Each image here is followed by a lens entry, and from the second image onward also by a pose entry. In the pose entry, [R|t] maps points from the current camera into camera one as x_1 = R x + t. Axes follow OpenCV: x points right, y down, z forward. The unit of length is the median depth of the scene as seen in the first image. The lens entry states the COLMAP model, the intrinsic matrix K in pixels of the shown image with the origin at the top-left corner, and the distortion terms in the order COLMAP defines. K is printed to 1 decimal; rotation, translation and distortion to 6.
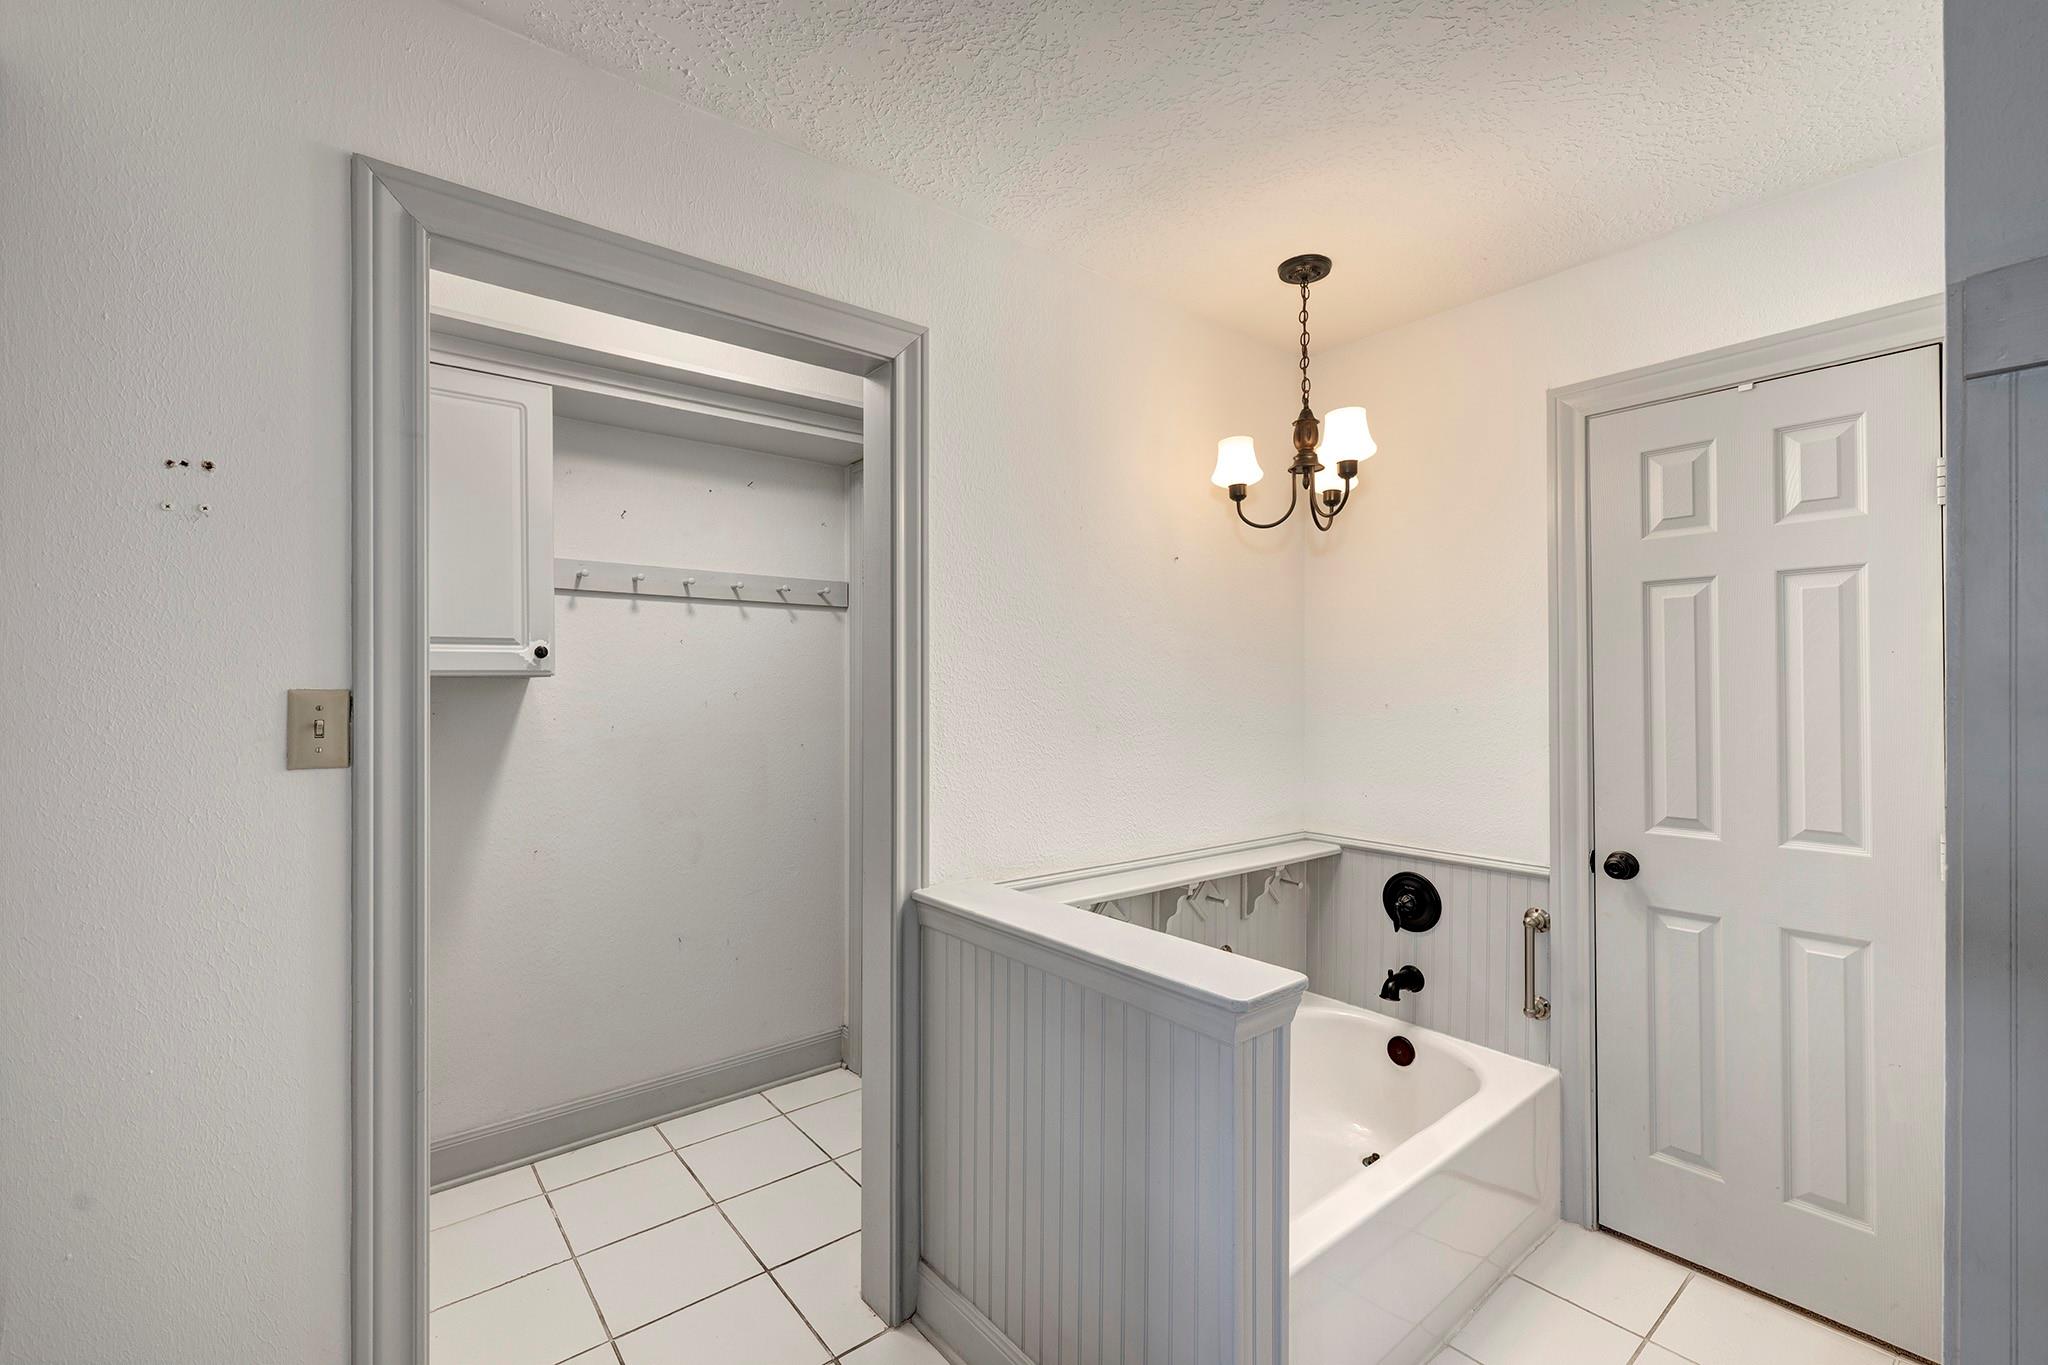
lens RADIAL K [[873.6, 0, 1024.0], [0, 873.6, 682.5], [0, 0, 1]] dist [-0.000798, -0.000051]
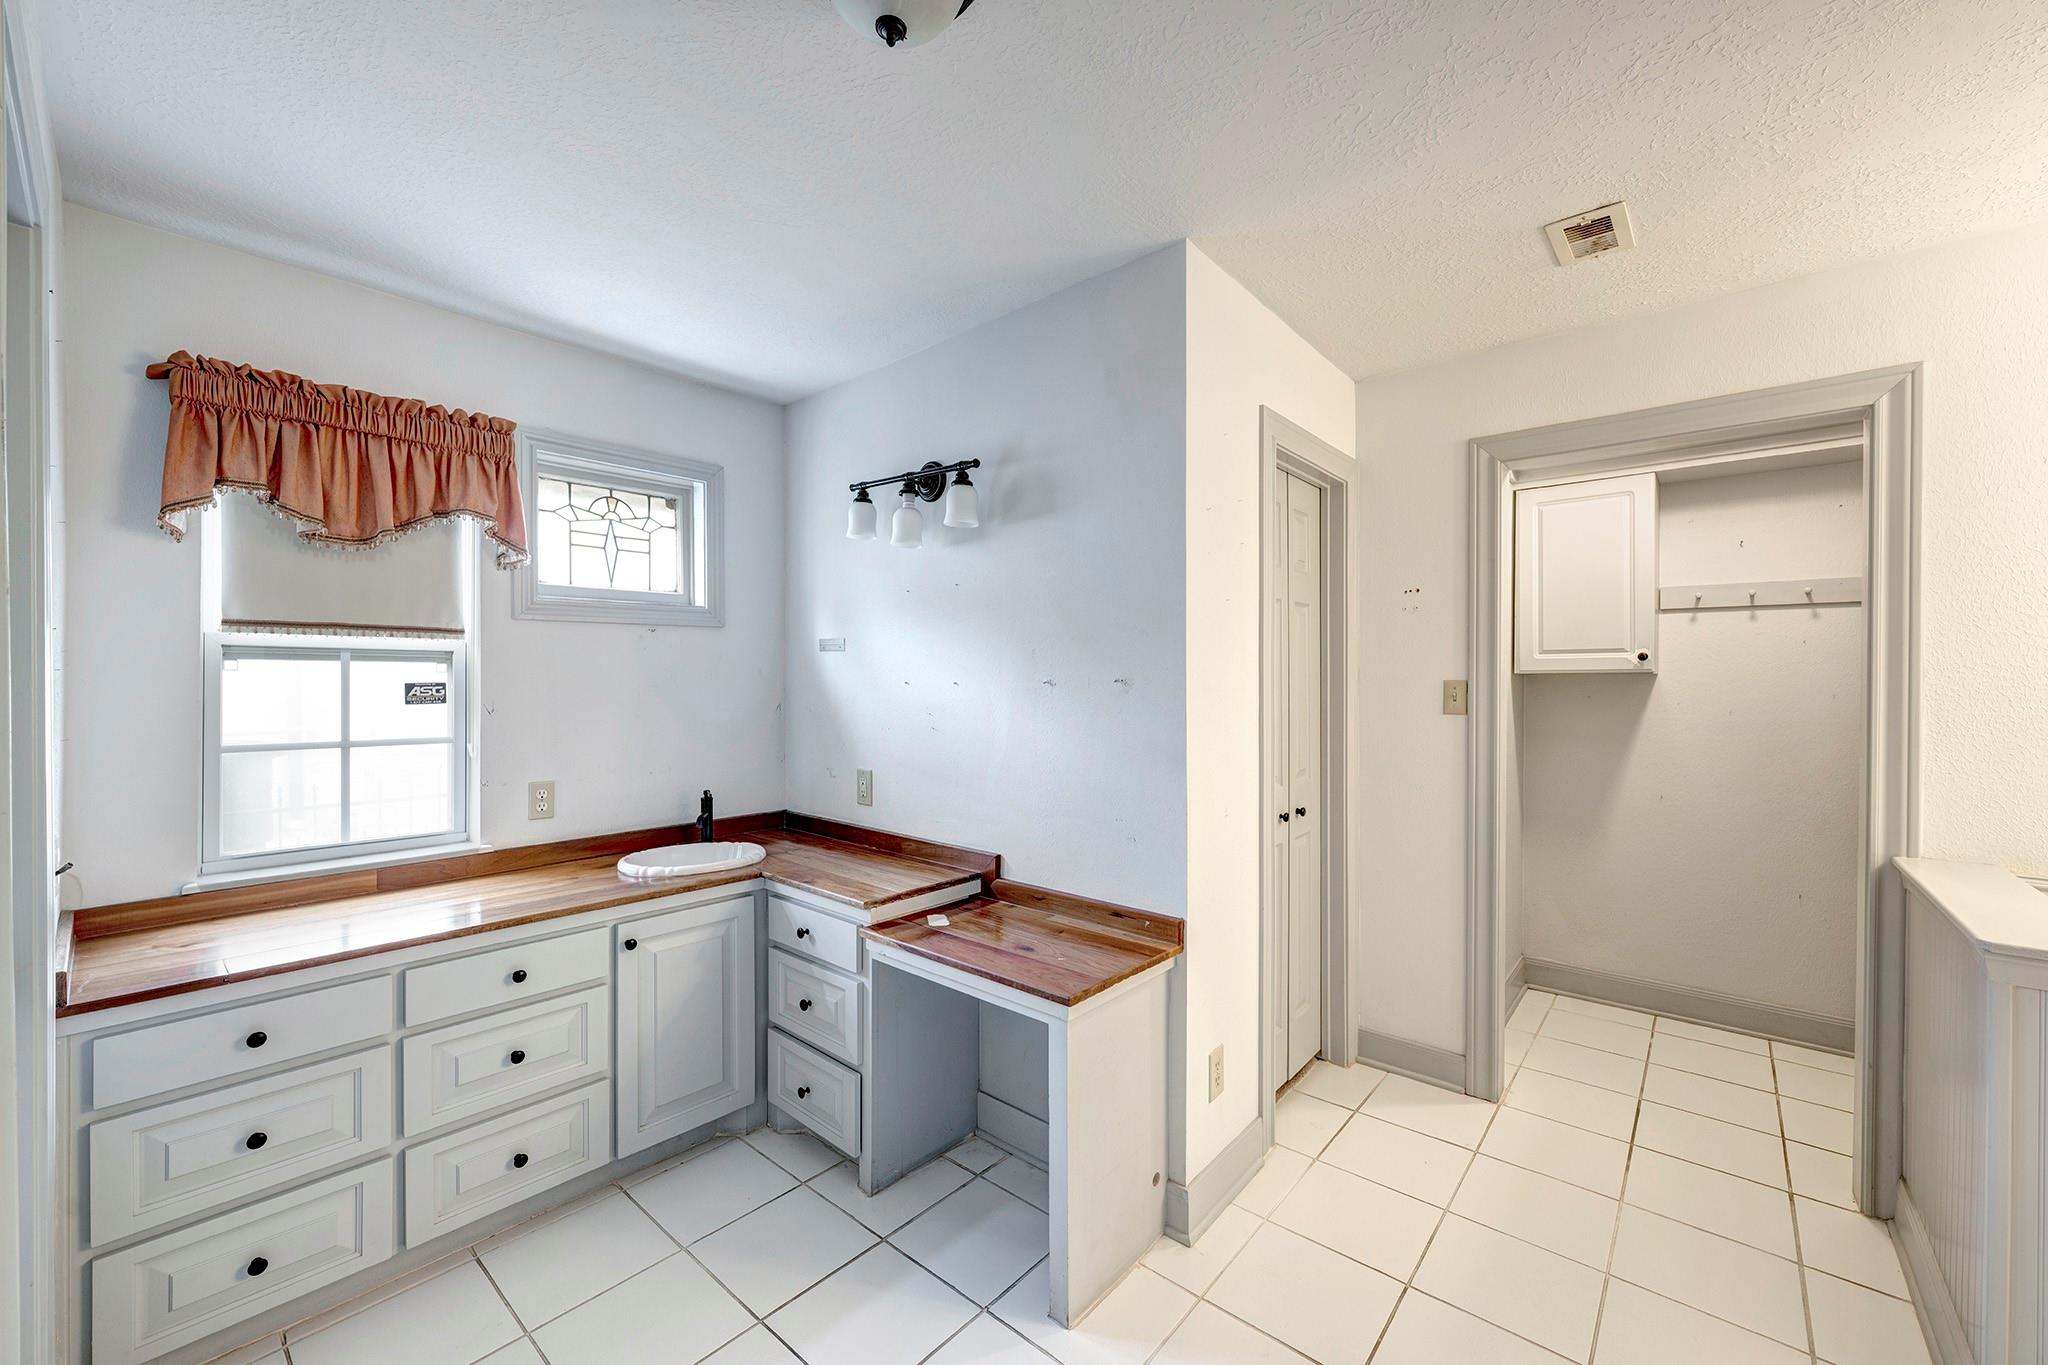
lens RADIAL K [[808.1, 0, 1019.8], [0, 808.1, 681.2], [0, 0, 1]] dist [-0.002003, 0.000368]
pose [[0.169879, 0.005639, -0.985449, 0.724736], [0.000314, 0.999983, 0.005776, -0.001404], [0.985465, -0.001290, 0.169874, -0.323074]]
